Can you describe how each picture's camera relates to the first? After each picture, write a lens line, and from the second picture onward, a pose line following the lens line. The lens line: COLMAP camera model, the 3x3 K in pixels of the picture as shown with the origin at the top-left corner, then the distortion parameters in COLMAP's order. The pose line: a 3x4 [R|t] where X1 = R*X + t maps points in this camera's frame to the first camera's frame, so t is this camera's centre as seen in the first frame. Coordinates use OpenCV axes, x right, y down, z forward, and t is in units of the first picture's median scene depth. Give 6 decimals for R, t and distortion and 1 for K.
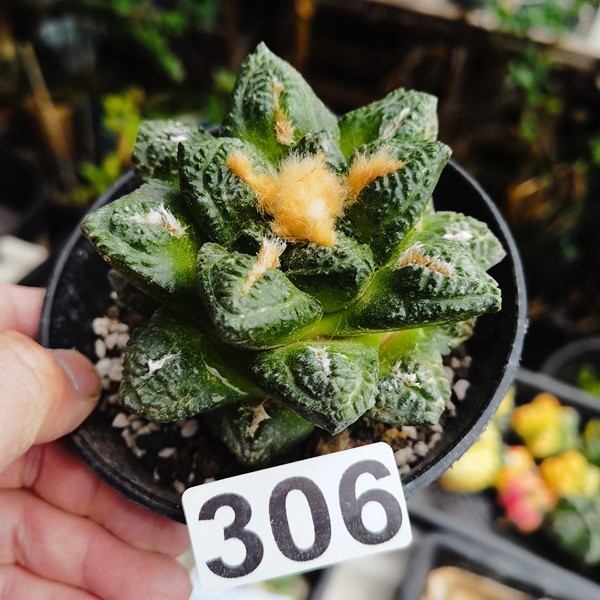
lens RADIAL K [[706.1, 0, 278.0], [0, 706.1, 323.6], [0, 0, 1]] dist [0.039114, -0.402410]
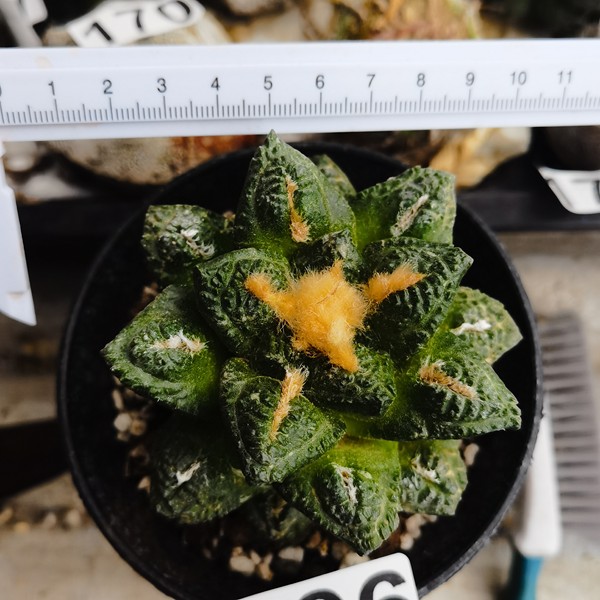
lens RADIAL K [[706.1, 0, 278.0], [0, 706.1, 323.6], [0, 0, 1]] dist [0.039114, -0.402410]
pose [[0.999156, -0.040138, 0.008711, -0.036665], [0.037869, 0.982381, 0.183012, -0.350027], [-0.015903, -0.182528, 0.983072, 0.026925]]
